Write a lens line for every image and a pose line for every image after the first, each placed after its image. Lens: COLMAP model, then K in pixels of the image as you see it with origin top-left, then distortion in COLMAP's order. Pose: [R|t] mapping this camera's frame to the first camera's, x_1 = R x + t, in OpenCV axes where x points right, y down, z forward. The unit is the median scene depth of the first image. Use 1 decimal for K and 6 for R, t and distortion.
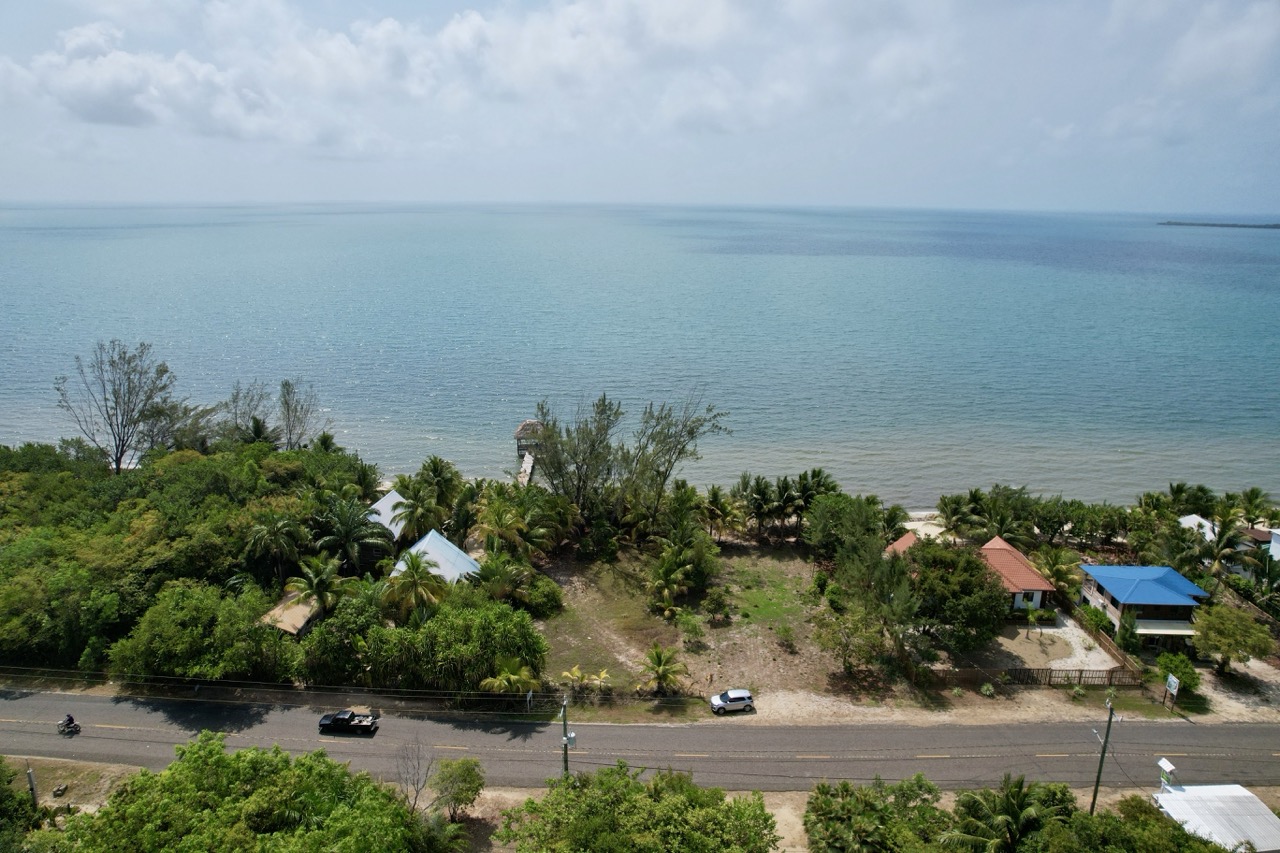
lens RADIAL K [[782.3, 0, 640.0], [0, 782.3, 426.5], [0, 0, 1]] dist [-0.084569, 0.059274]
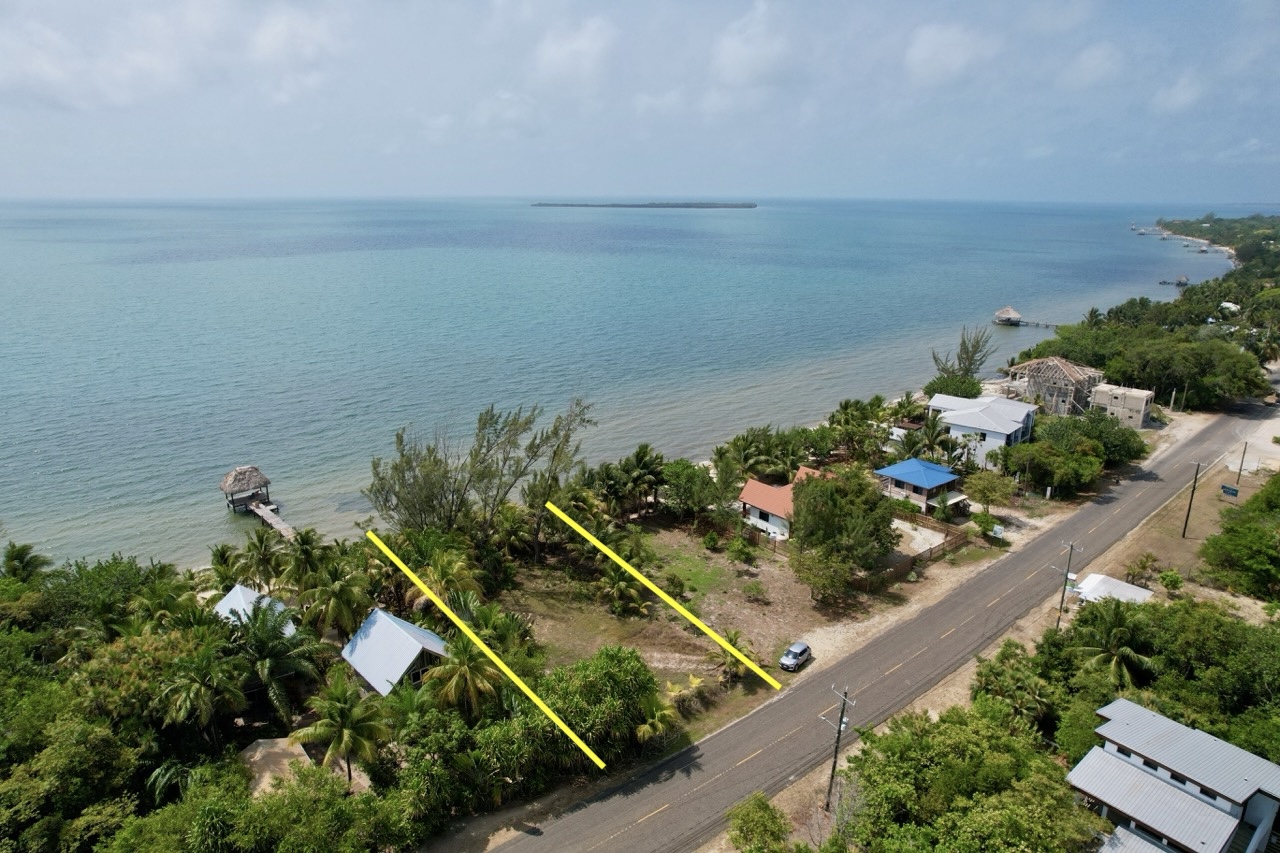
lens RADIAL K [[803.9, 0, 640.0], [0, 803.9, 426.5], [0, 0, 1]] dist [-0.061382, 0.039719]
pose [[0.775626, -0.191414, 0.601469, -0.555467], [0.187109, 0.979804, 0.070530, -0.060984], [-0.602822, 0.057835, 0.795776, 0.206186]]
